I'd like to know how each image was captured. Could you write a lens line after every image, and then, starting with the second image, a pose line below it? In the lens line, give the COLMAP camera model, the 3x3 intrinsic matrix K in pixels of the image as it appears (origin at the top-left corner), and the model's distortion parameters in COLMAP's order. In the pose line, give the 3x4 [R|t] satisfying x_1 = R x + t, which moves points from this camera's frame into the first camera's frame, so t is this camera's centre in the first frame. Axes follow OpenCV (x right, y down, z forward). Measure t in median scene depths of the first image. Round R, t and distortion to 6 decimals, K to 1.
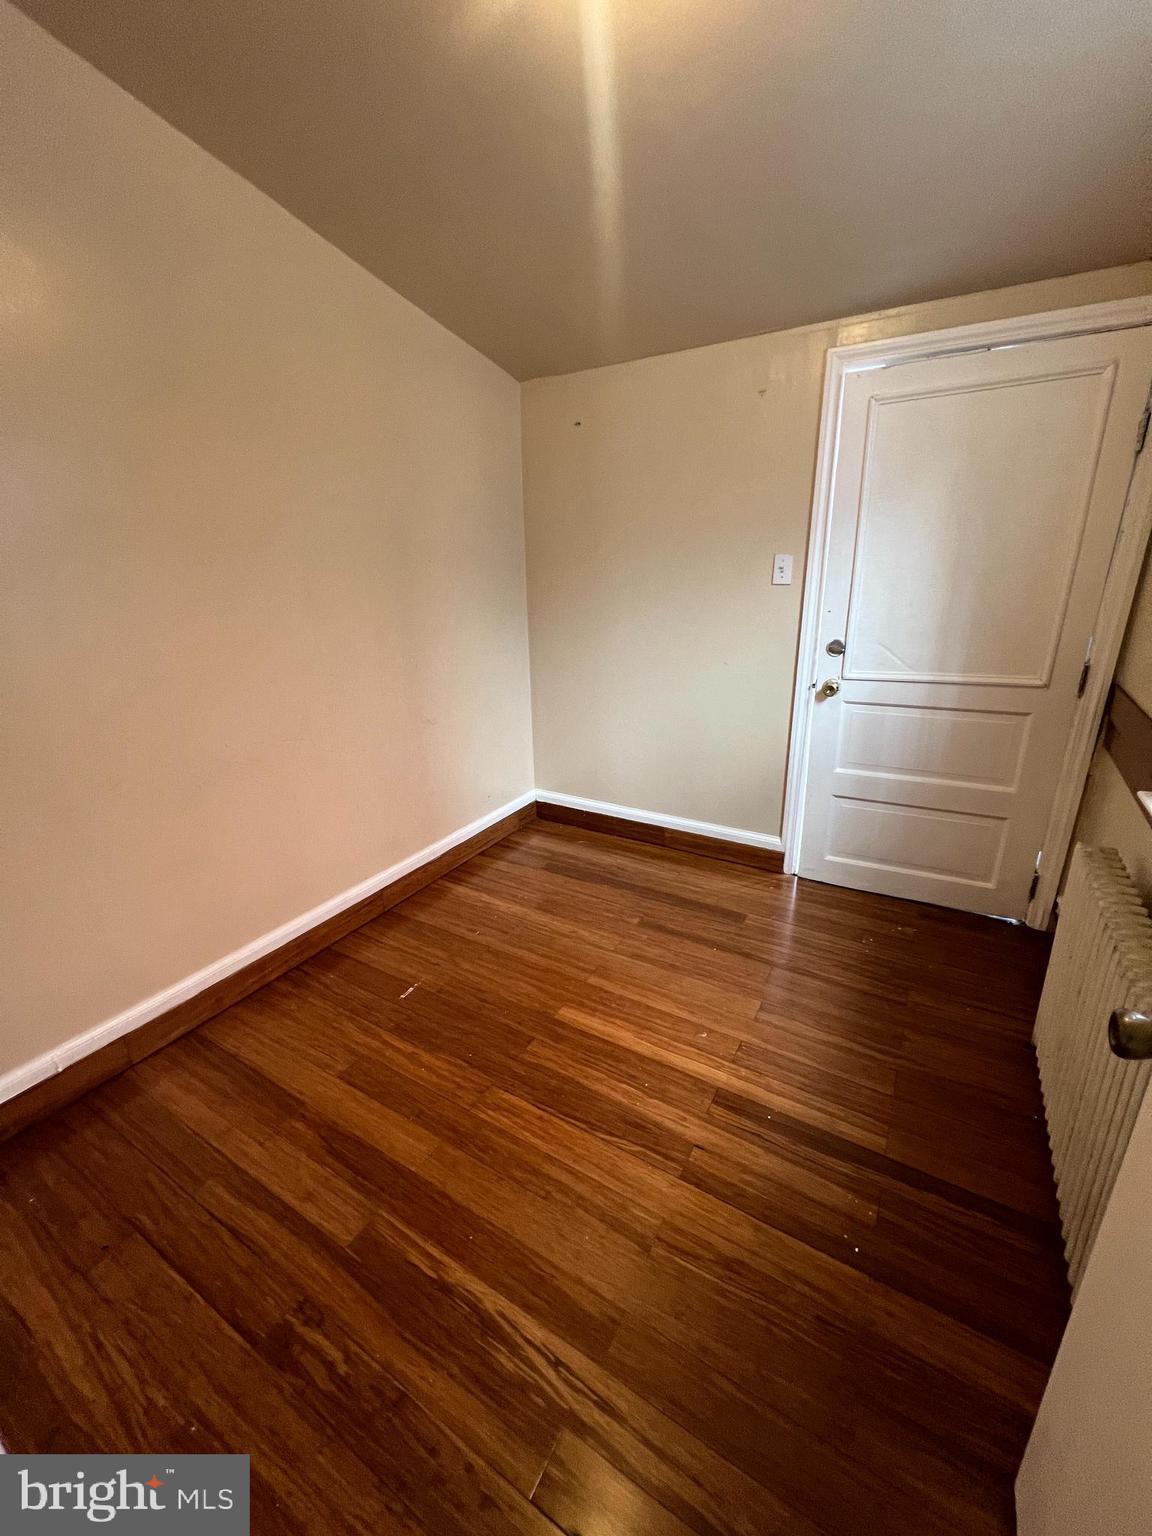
lens RADIAL K [[612.7, 0, 576.2], [0, 612.7, 769.3], [0, 0, 1]] dist [-0.001265, -0.000587]
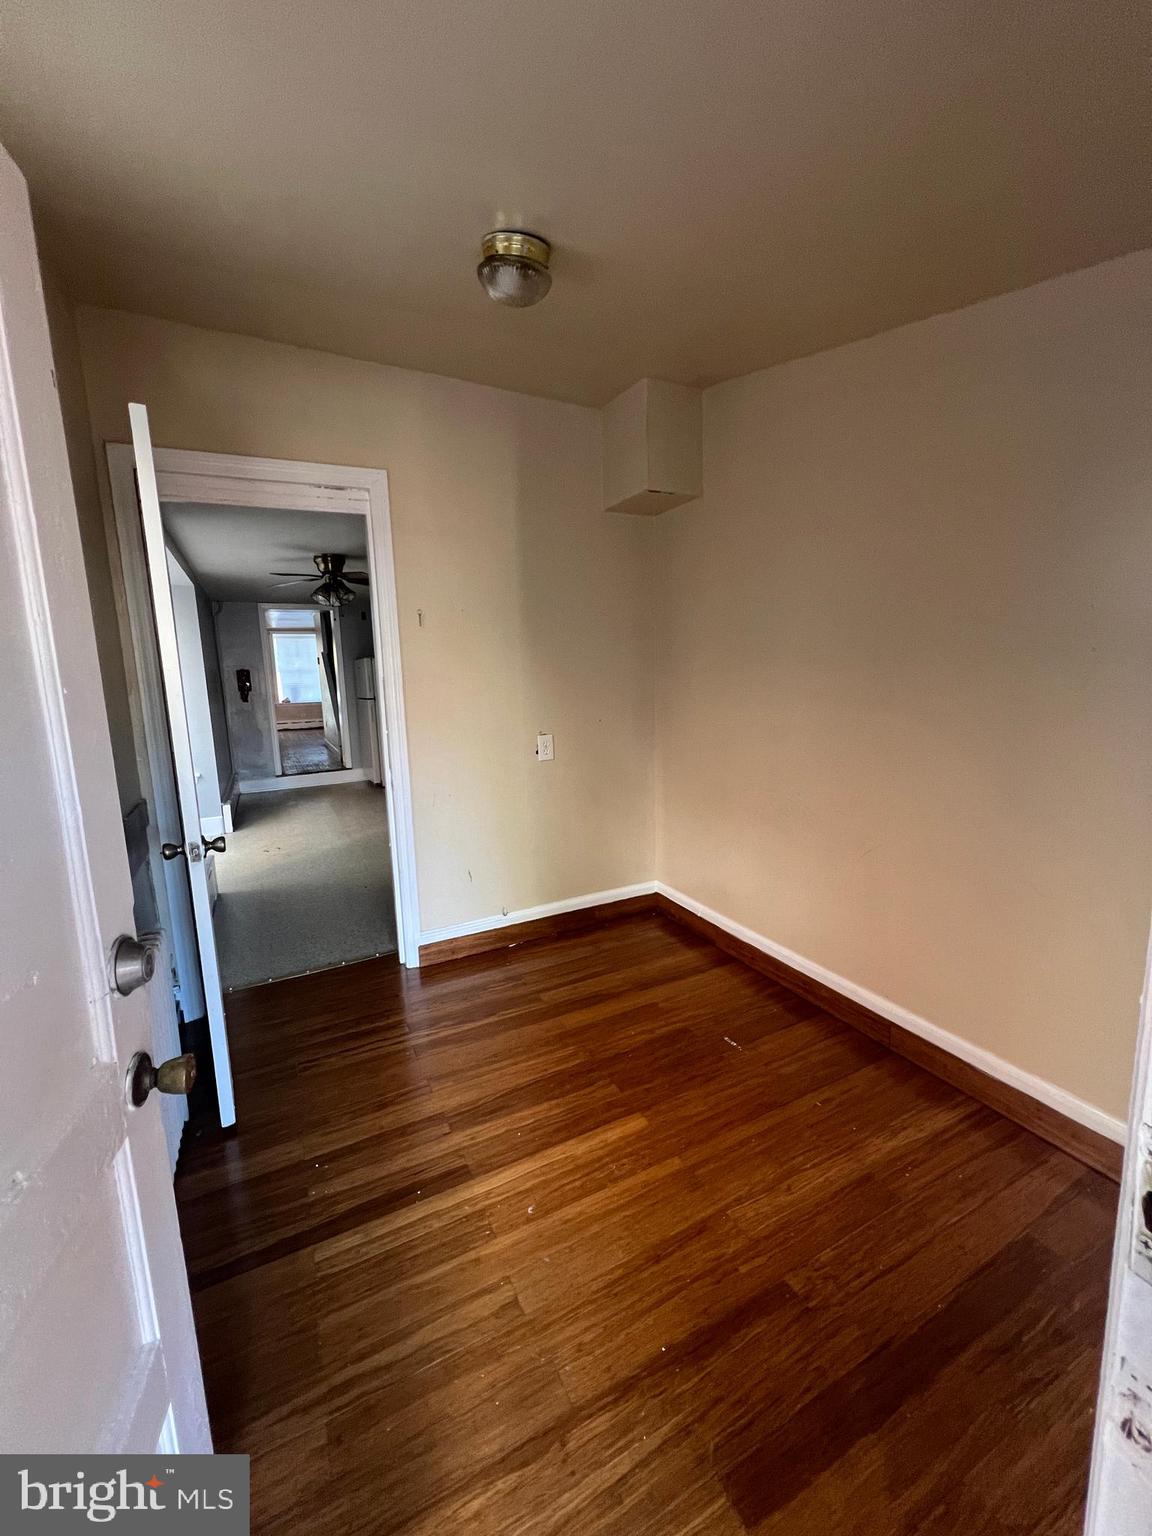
lens RADIAL K [[612.7, 0, 571.7], [0, 612.7, 767.0], [0, 0, 1]] dist [-0.001265, -0.000587]
pose [[-0.537427, 0.170067, -0.825984, 0.806414], [-0.227013, 0.914124, 0.335921, -0.448623], [0.812181, 0.368042, -0.452667, 1.247734]]
